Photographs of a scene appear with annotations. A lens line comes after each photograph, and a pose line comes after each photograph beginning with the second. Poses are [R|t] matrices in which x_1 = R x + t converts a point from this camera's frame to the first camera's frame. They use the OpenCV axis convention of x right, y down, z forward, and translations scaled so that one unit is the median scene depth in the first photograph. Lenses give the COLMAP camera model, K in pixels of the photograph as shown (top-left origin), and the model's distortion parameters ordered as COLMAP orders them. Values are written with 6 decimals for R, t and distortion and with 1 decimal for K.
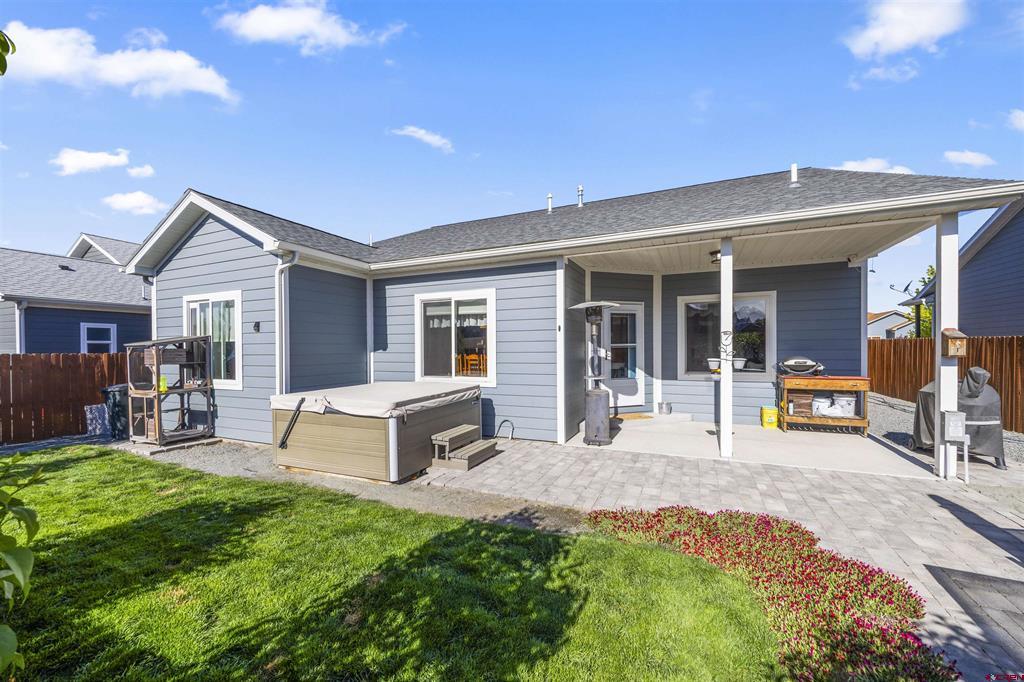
lens RADIAL K [[404.5, 0, 514.0], [0, 404.5, 346.4], [0, 0, 1]] dist [-0.001547, -0.000152]
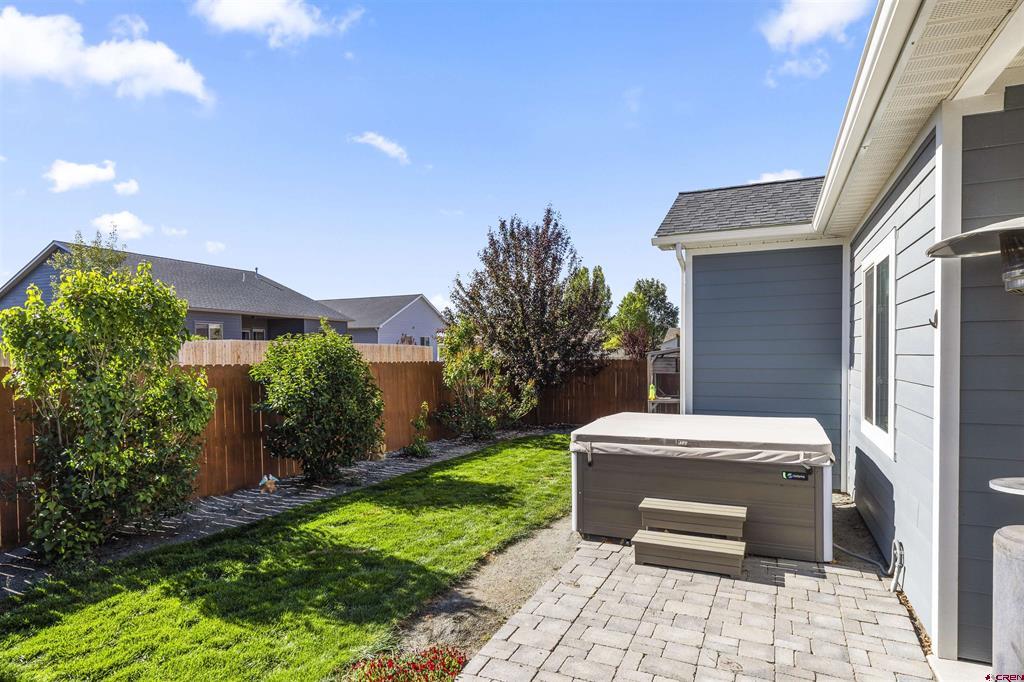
lens RADIAL K [[566.4, 0, 508.1], [0, 566.4, 362.6], [0, 0, 1]] dist [0.001693, -0.000729]
pose [[-0.011264, 0.025244, -0.999618, 0.803734], [0.009608, 0.999638, 0.025136, -0.031255], [0.999890, -0.009321, -0.011502, 0.860189]]
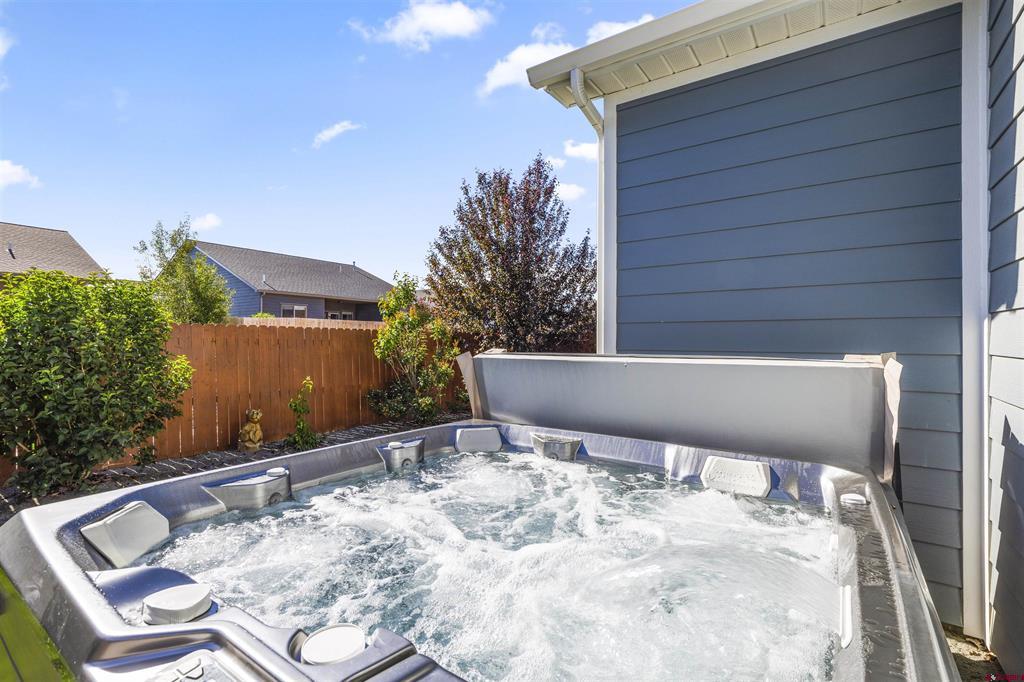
lens RADIAL K [[465.0, 0, 509.4], [0, 465.0, 338.2], [0, 0, 1]] dist [-0.000142, -0.000055]
pose [[-0.192166, 0.004574, -0.981352, -0.076113], [-0.002306, 0.999984, 0.005112, 0.045863], [0.981360, 0.003246, -0.192153, 1.324815]]
